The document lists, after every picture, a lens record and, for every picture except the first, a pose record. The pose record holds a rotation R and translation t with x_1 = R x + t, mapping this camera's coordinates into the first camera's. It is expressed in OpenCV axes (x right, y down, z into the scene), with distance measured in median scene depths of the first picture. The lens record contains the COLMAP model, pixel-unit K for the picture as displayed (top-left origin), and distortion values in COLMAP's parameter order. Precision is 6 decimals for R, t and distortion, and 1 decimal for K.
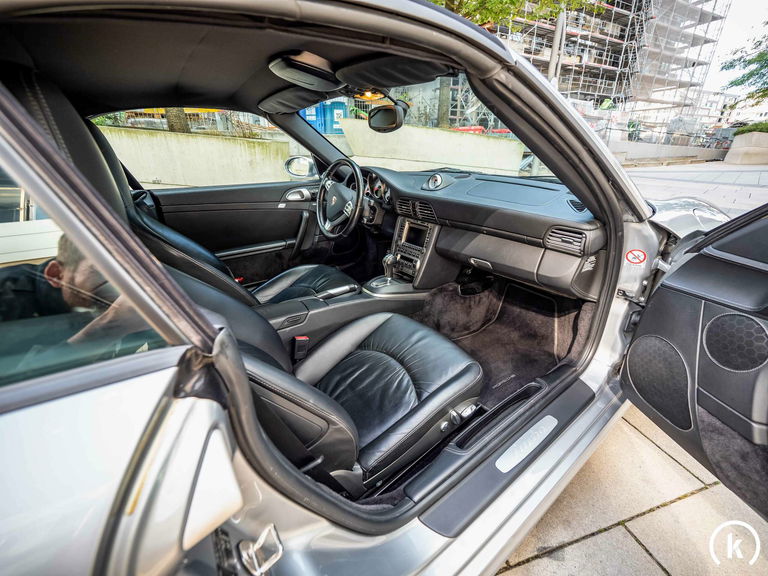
lens RADIAL K [[318.6, 0, 381.7], [0, 318.6, 287.5], [0, 0, 1]] dist [-0.008443, 0.001043]
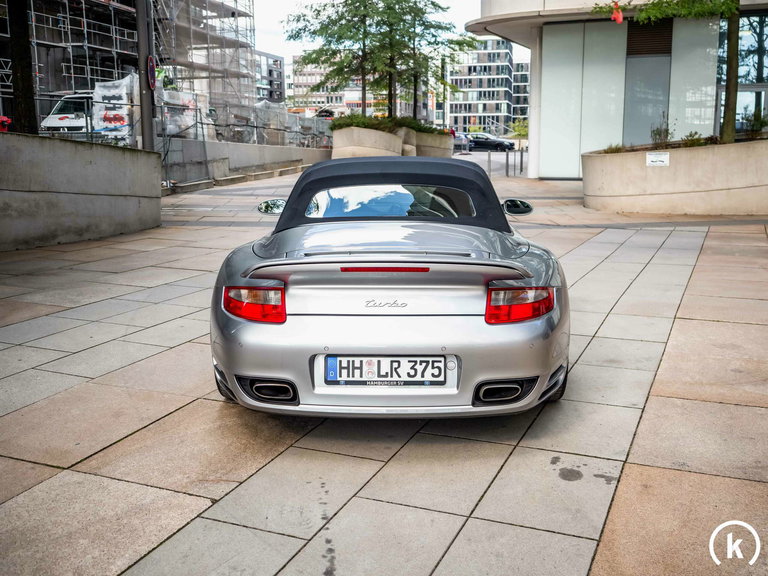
lens RADIAL K [[830.0, 0, 384.0], [0, 830.0, 288.0], [0, 0, 1]] dist [0.002995, 0.000186]
pose [[0.629573, -0.137280, 0.764717, -3.027015], [0.313758, 0.945360, -0.088602, 0.464055], [-0.710770, 0.295717, 0.638246, -1.649560]]
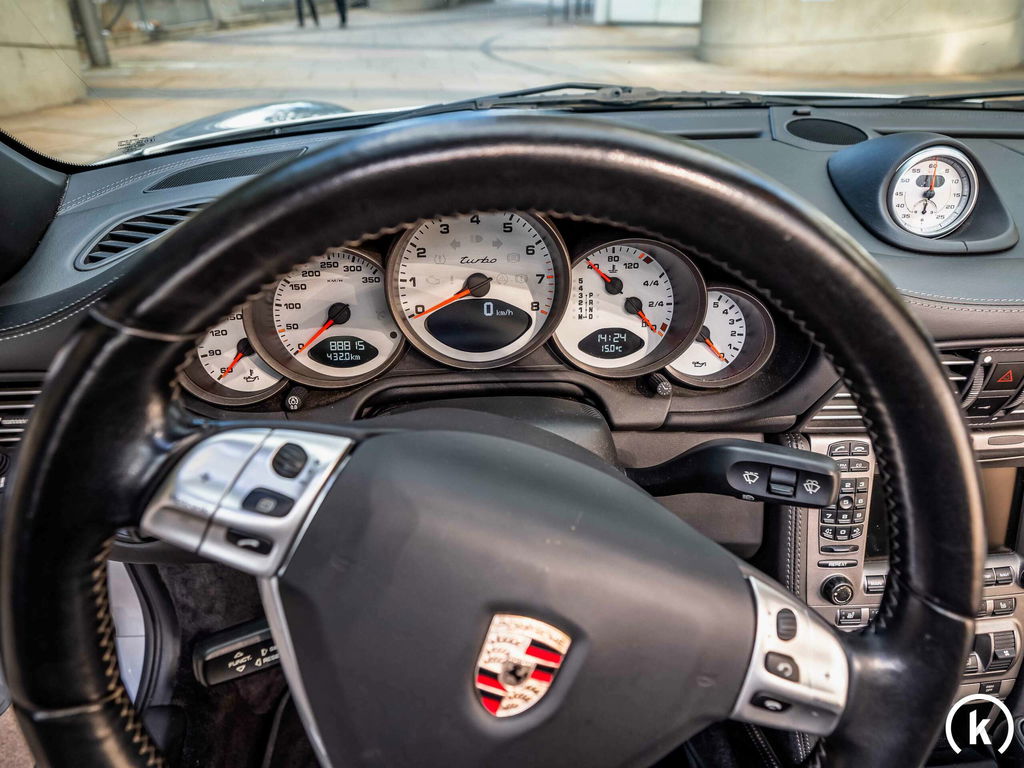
lens RADIAL K [[668.1, 0, 506.1], [0, 668.1, 380.8], [0, 0, 1]] dist [-0.001201, 0.002421]
pose [[0.537566, -0.424454, 0.728602, -0.210509], [0.331569, 0.900868, 0.280176, -0.332303], [-0.775296, 0.090969, 0.625012, 0.764004]]
